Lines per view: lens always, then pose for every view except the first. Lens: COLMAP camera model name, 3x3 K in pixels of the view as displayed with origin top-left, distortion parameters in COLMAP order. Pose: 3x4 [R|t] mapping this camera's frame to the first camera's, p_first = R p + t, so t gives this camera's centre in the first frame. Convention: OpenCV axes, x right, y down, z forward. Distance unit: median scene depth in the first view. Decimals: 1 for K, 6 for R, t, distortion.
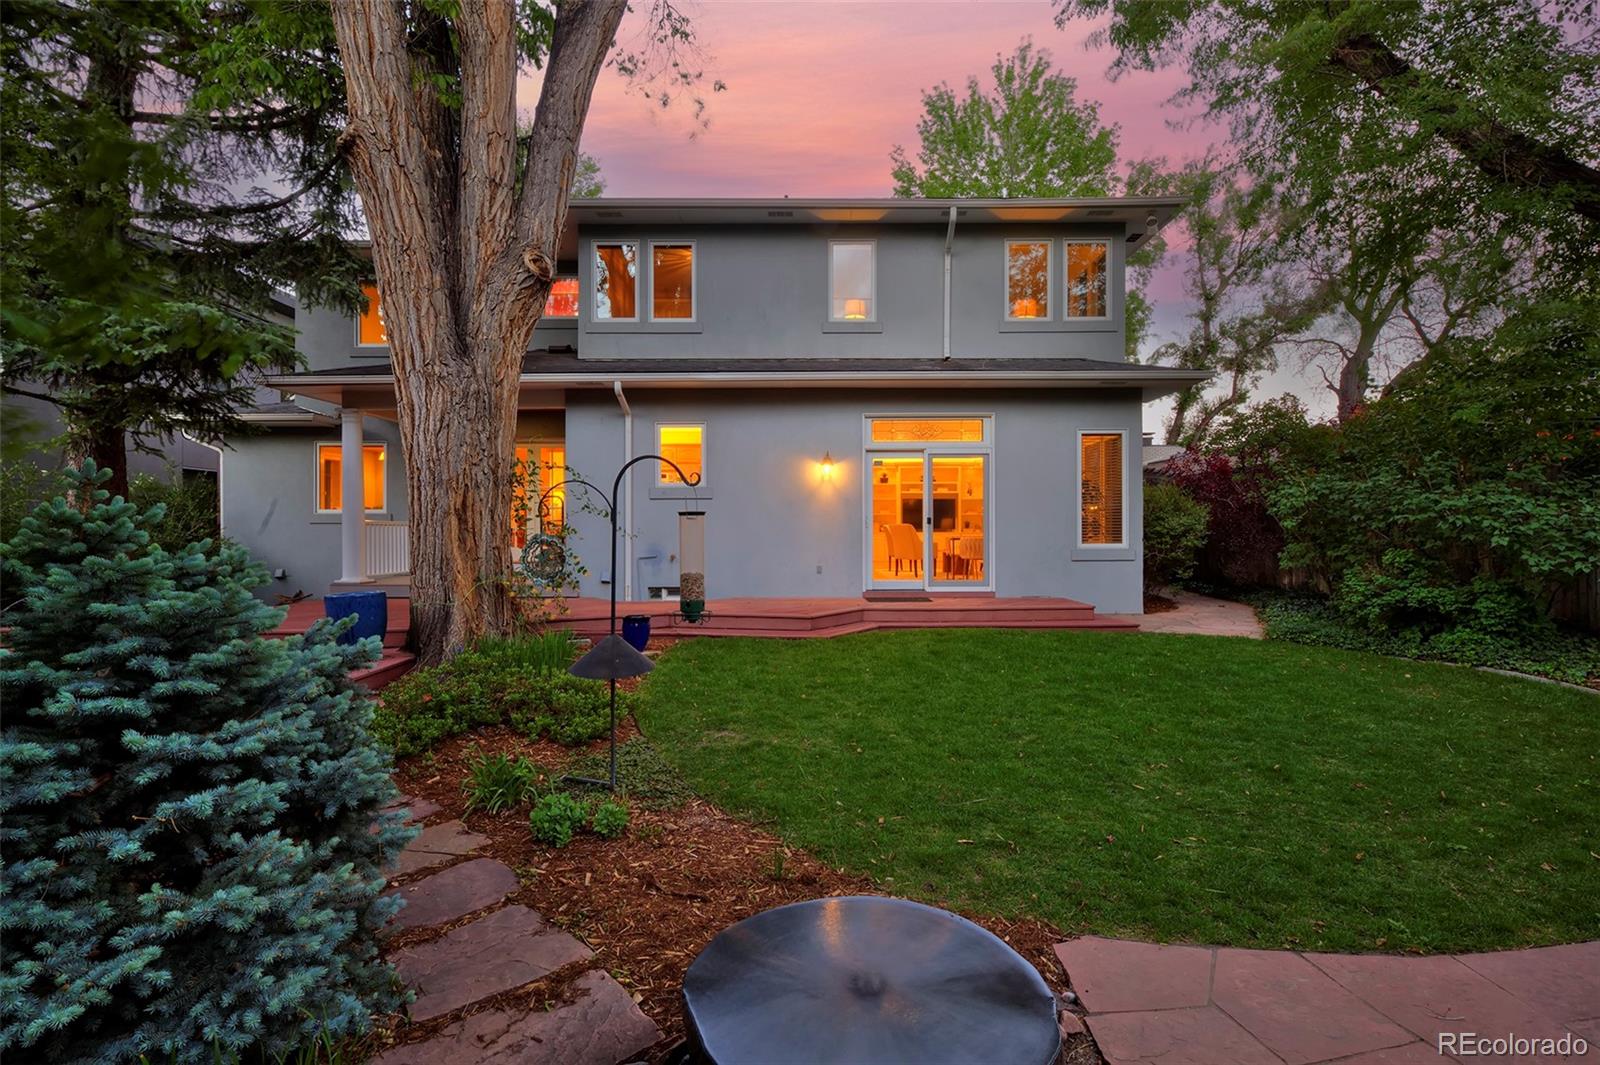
lens RADIAL K [[803.9, 0, 800.0], [0, 803.9, 532.5], [0, 0, 1]] dist [-0.002672, -0.000173]
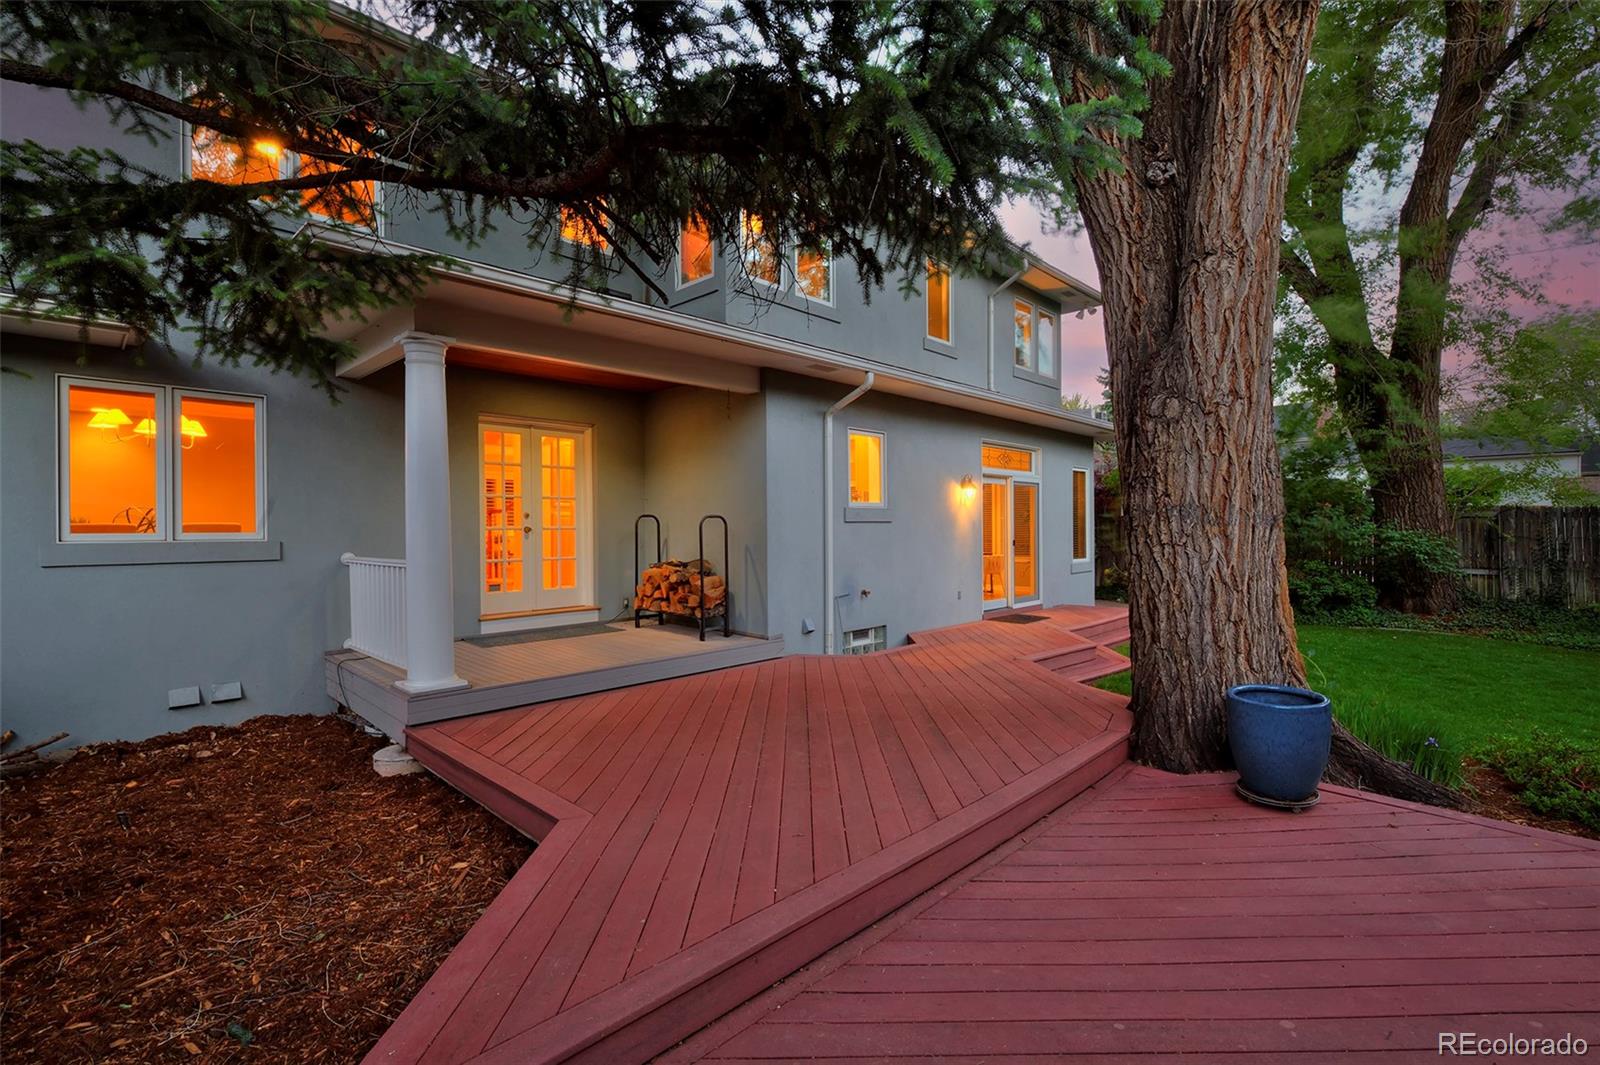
lens RADIAL K [[717.7, 0, 800.0], [0, 717.7, 532.5], [0, 0, 1]] dist [-0.000243, -0.000009]
pose [[0.691275, -0.005345, 0.722572, -0.739145], [0.007881, 0.999969, -0.000143, -0.031722], [-0.722549, 0.005793, 0.691295, 0.538044]]
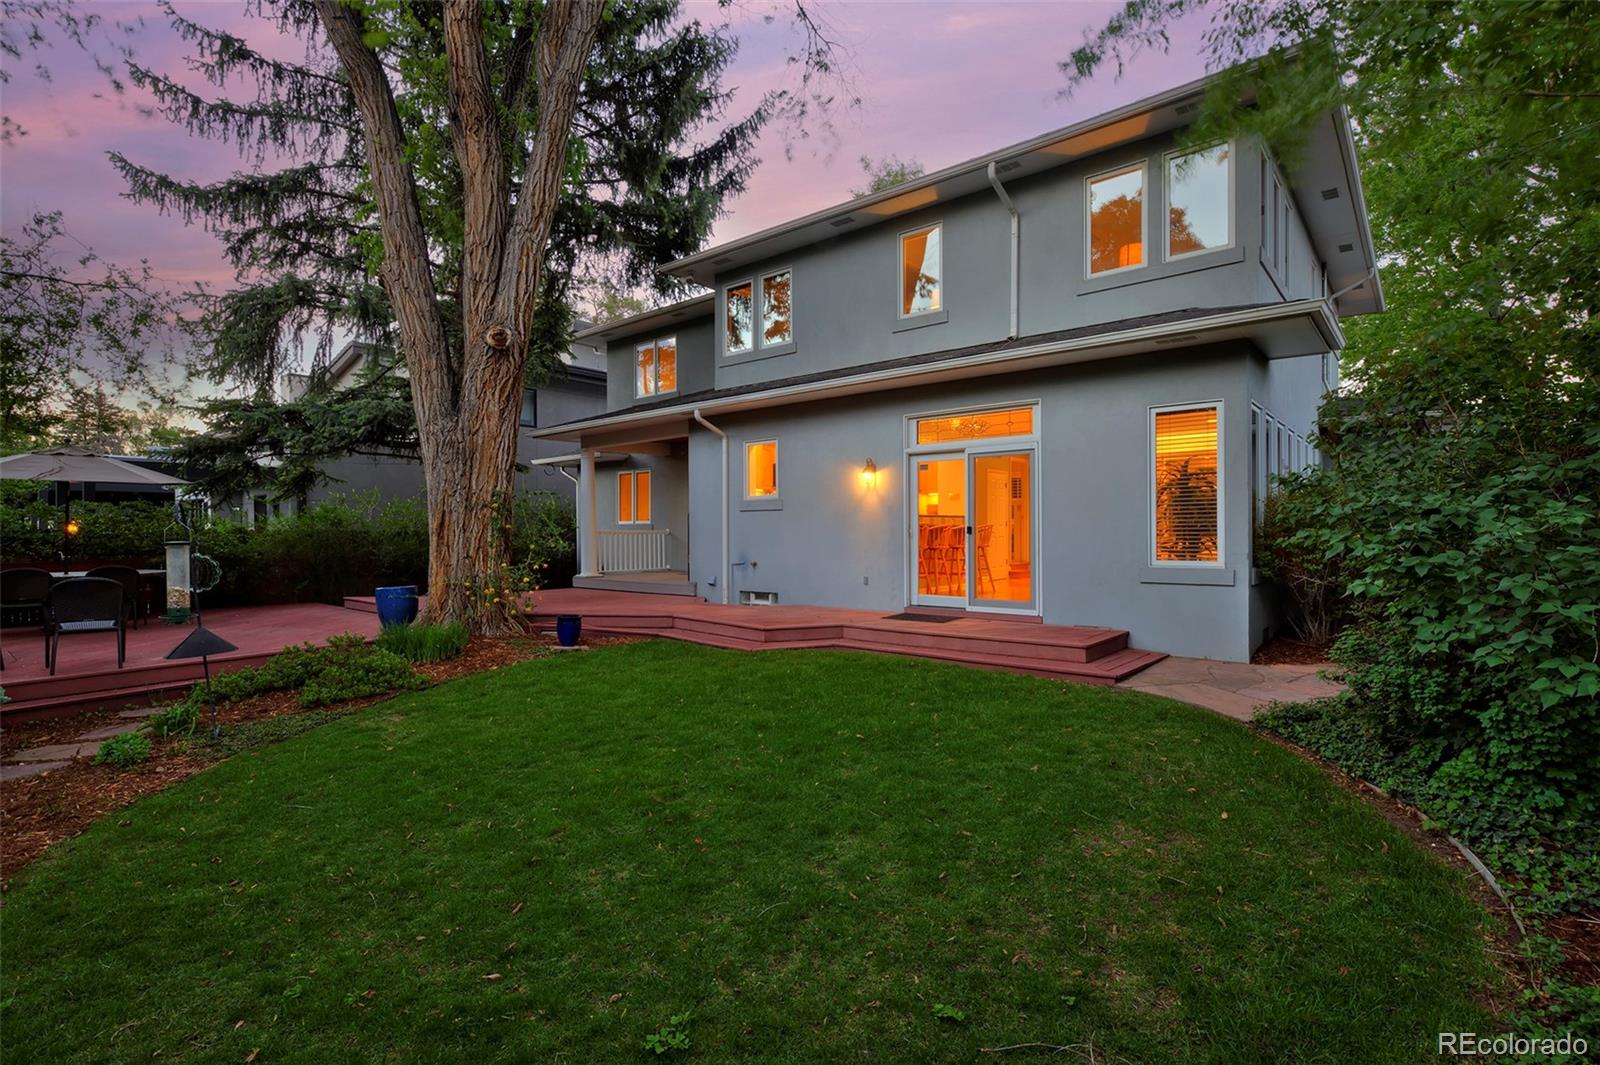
lens RADIAL K [[758.3, 0, 800.0], [0, 758.3, 532.5], [0, 0, 1]] dist [0.003026, 0.000096]
pose [[0.772520, -0.000391, -0.634990, 0.543530], [0.003381, 0.999988, 0.003498, -0.015712], [0.634982, -0.004849, 0.772512, 0.243892]]
